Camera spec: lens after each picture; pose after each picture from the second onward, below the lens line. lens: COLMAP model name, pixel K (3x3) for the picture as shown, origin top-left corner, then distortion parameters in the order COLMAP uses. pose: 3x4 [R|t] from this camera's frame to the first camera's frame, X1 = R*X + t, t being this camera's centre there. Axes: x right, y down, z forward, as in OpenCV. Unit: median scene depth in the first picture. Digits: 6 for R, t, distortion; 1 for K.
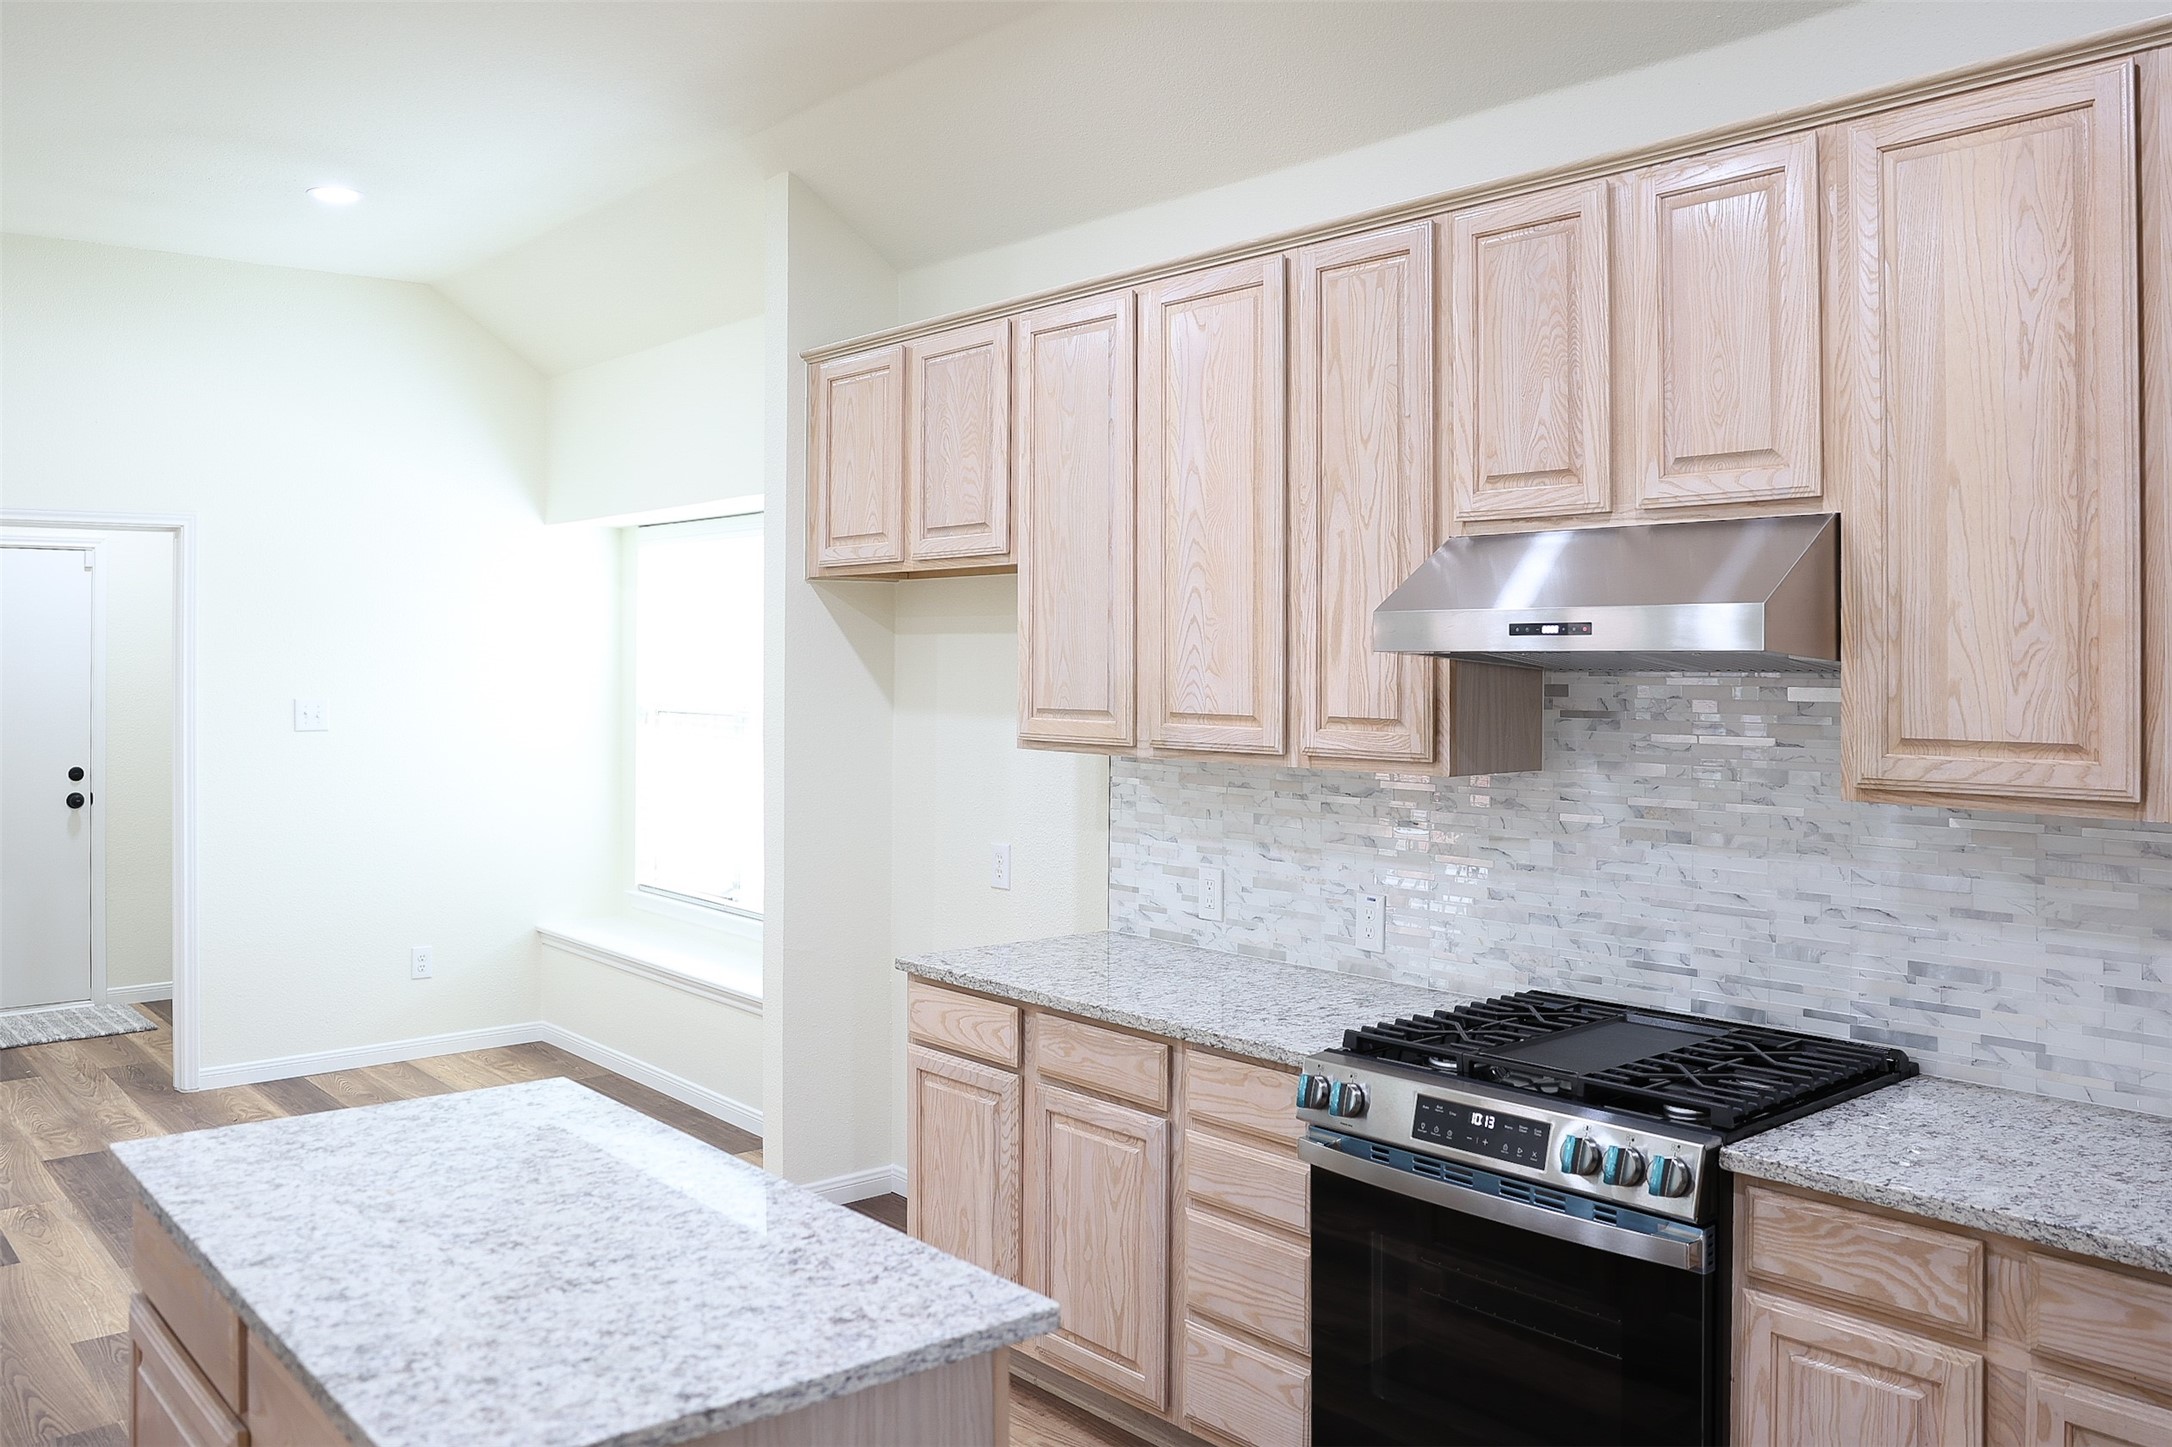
lens RADIAL K [[1759.0, 0, 1079.1], [0, 1759.0, 630.5], [0, 0, 1]] dist [-0.115035, 0.096757]
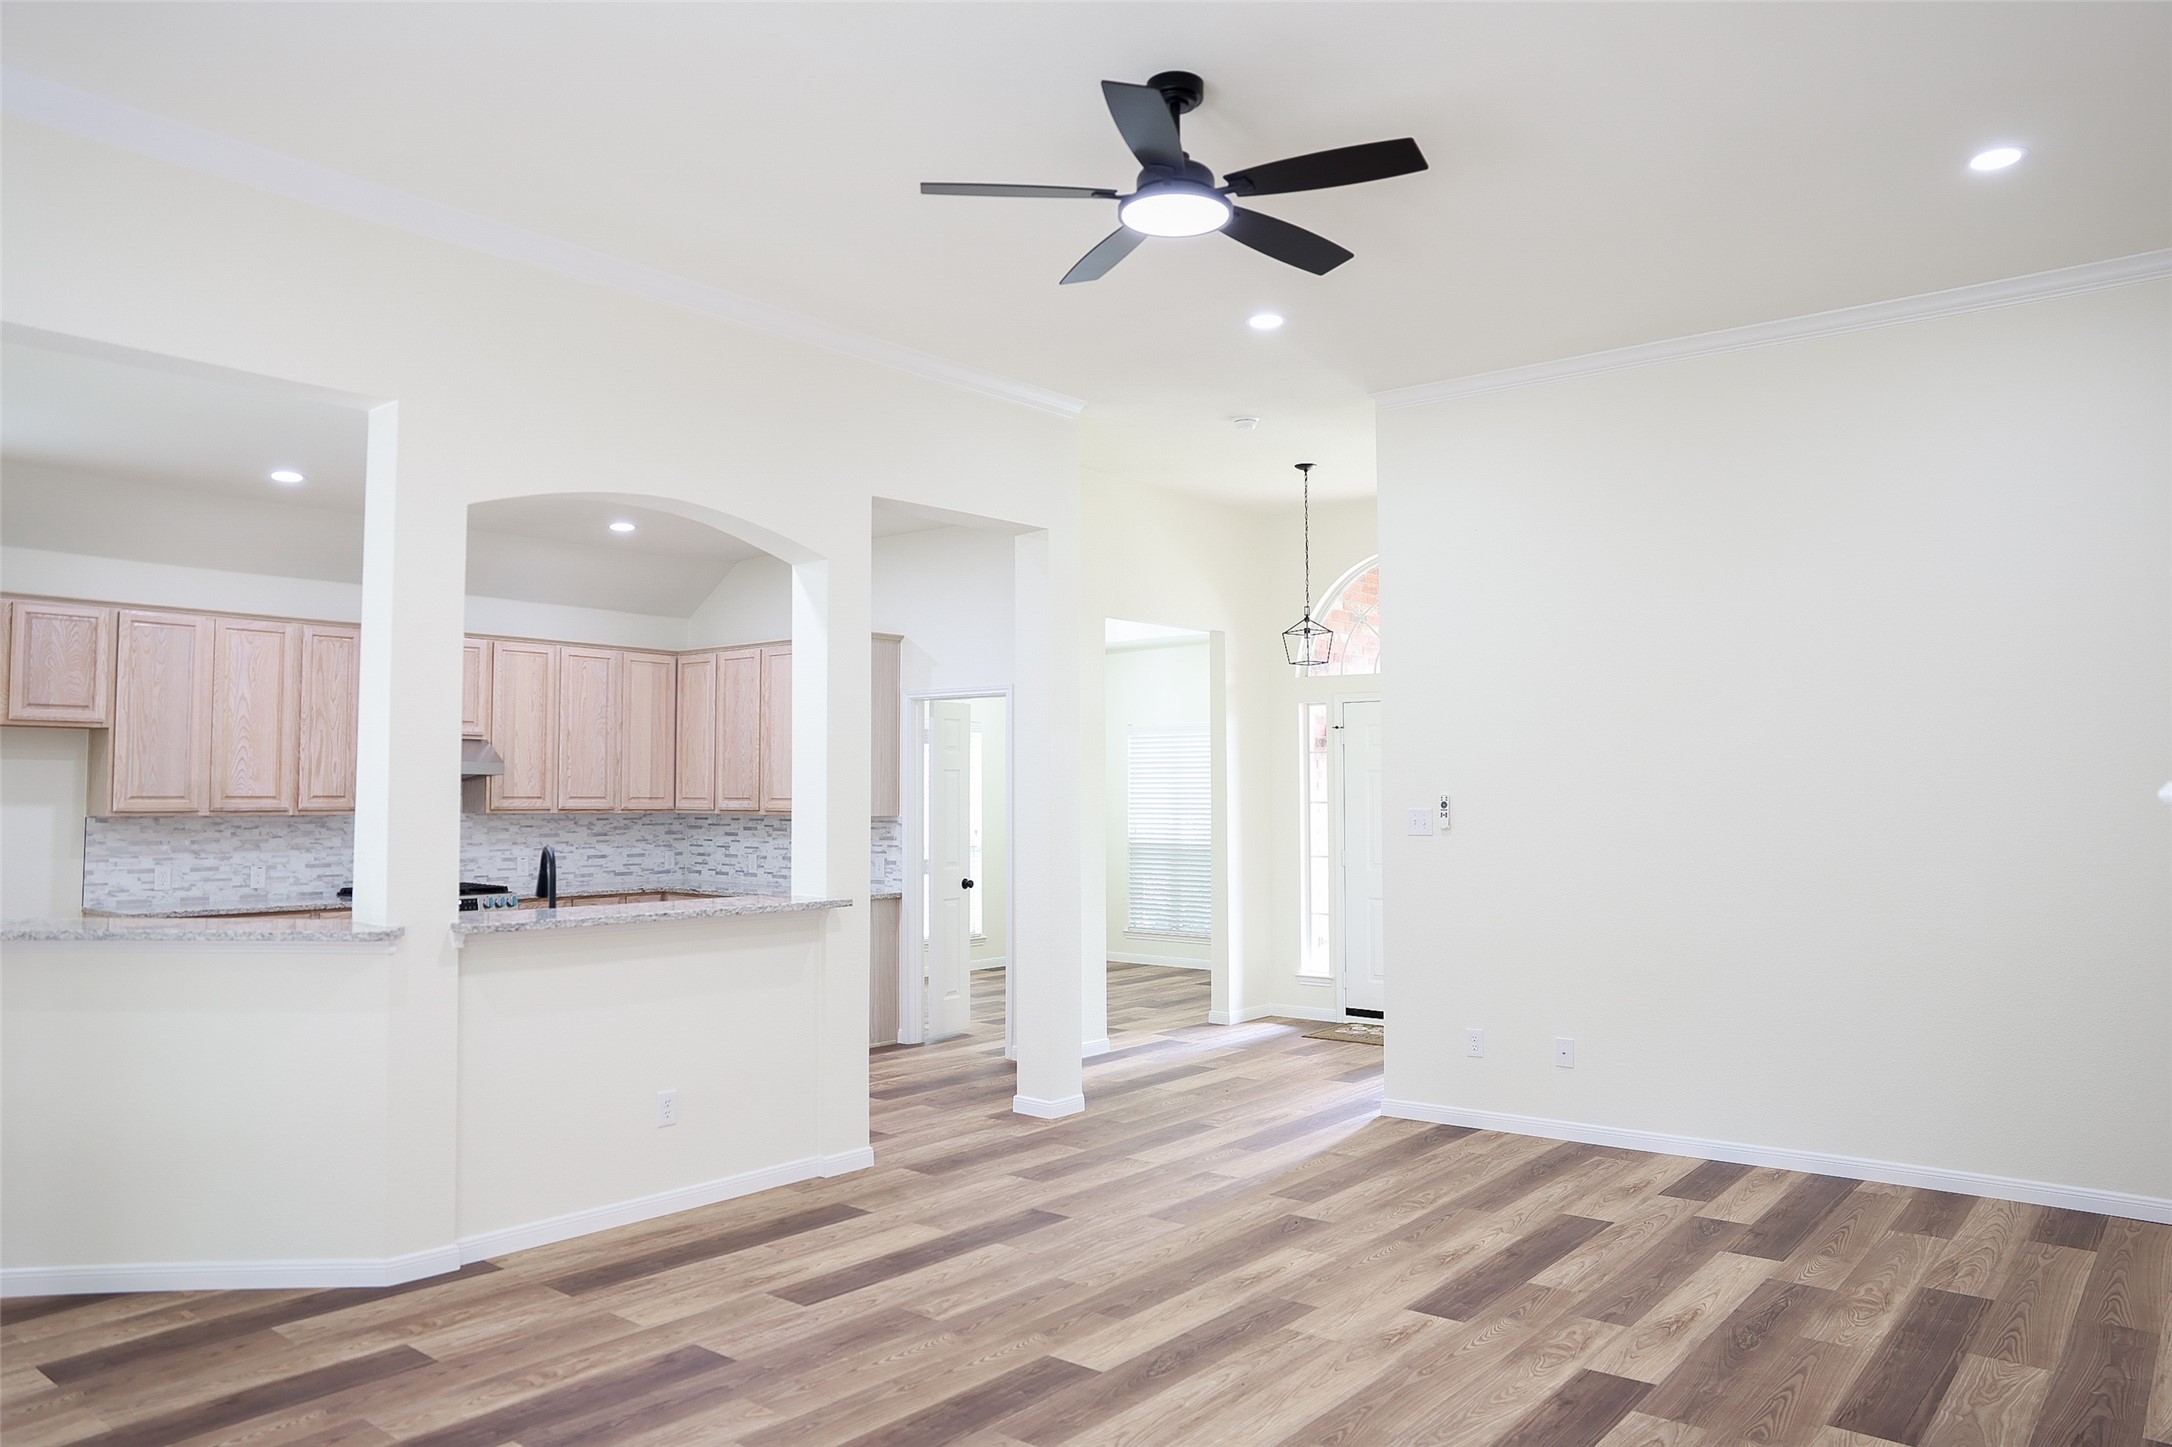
lens RADIAL K [[1493.9, 0, 1082.2], [0, 1493.9, 715.1], [0, 0, 1]] dist [-0.112842, 0.091430]
pose [[-0.186710, 0.051081, 0.981086, -2.333141], [-0.014506, 0.998395, -0.054742, 0.029712], [-0.982308, -0.024453, -0.185670, 0.222348]]
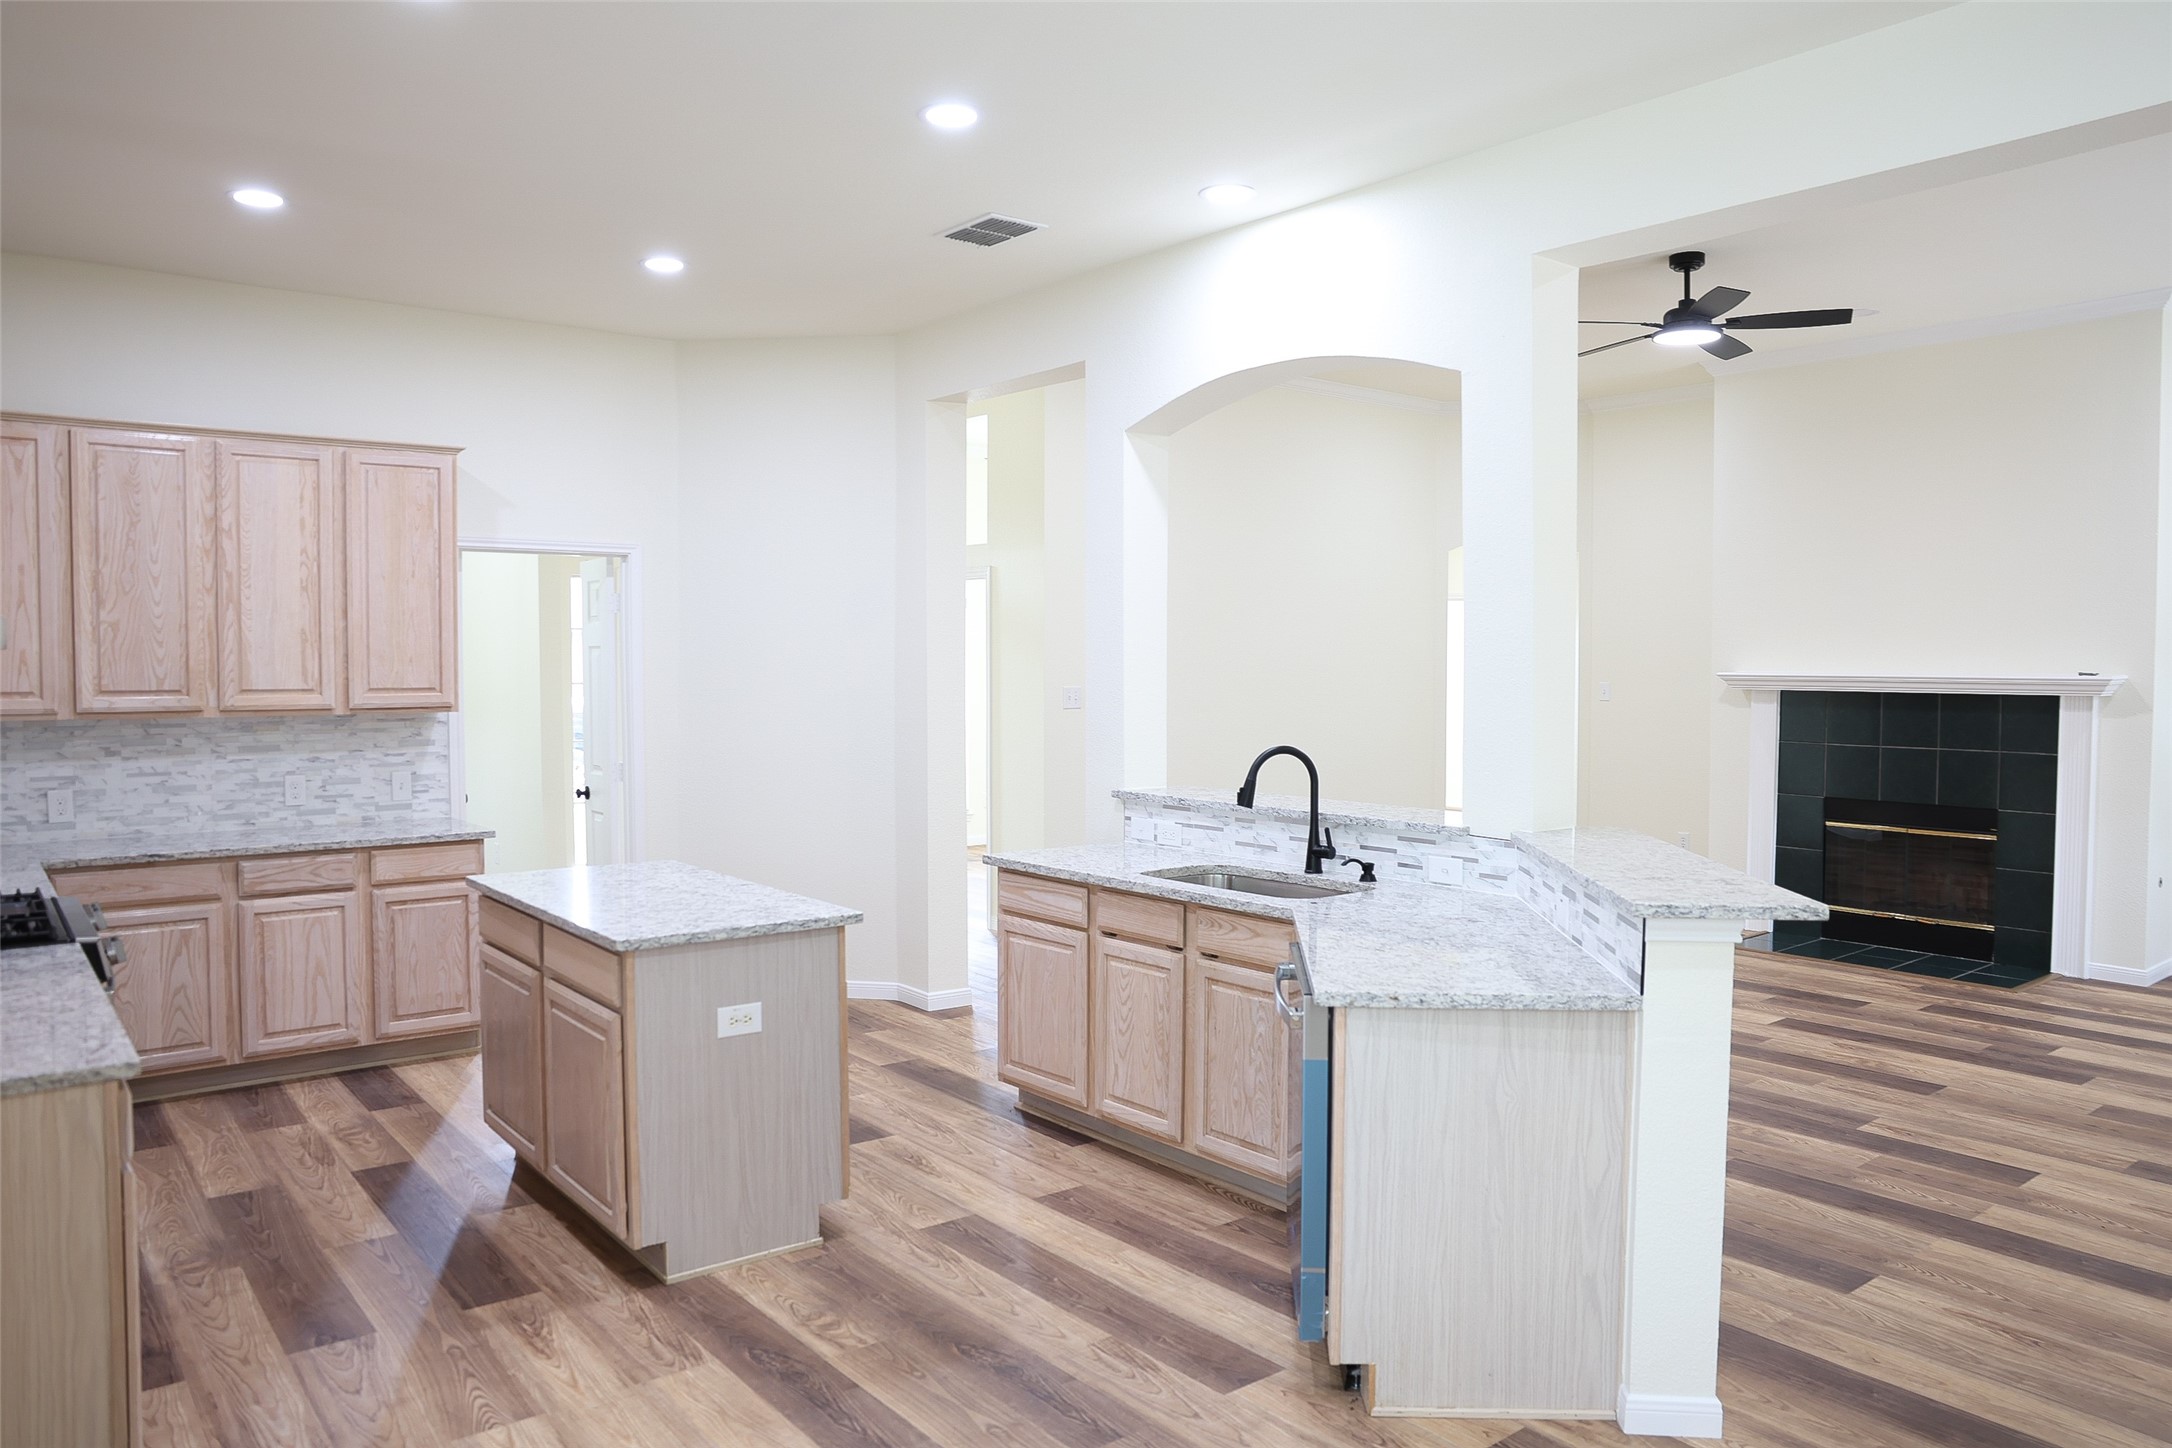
lens RADIAL K [[1493.9, 0, 1082.2], [0, 1493.9, 715.6], [0, 0, 1]] dist [-0.112842, 0.091430]
pose [[-0.999636, -0.002190, 0.026901, -0.589120], [-0.001589, 0.999749, 0.022332, 0.032091], [-0.026943, 0.022282, -0.999389, 1.814287]]
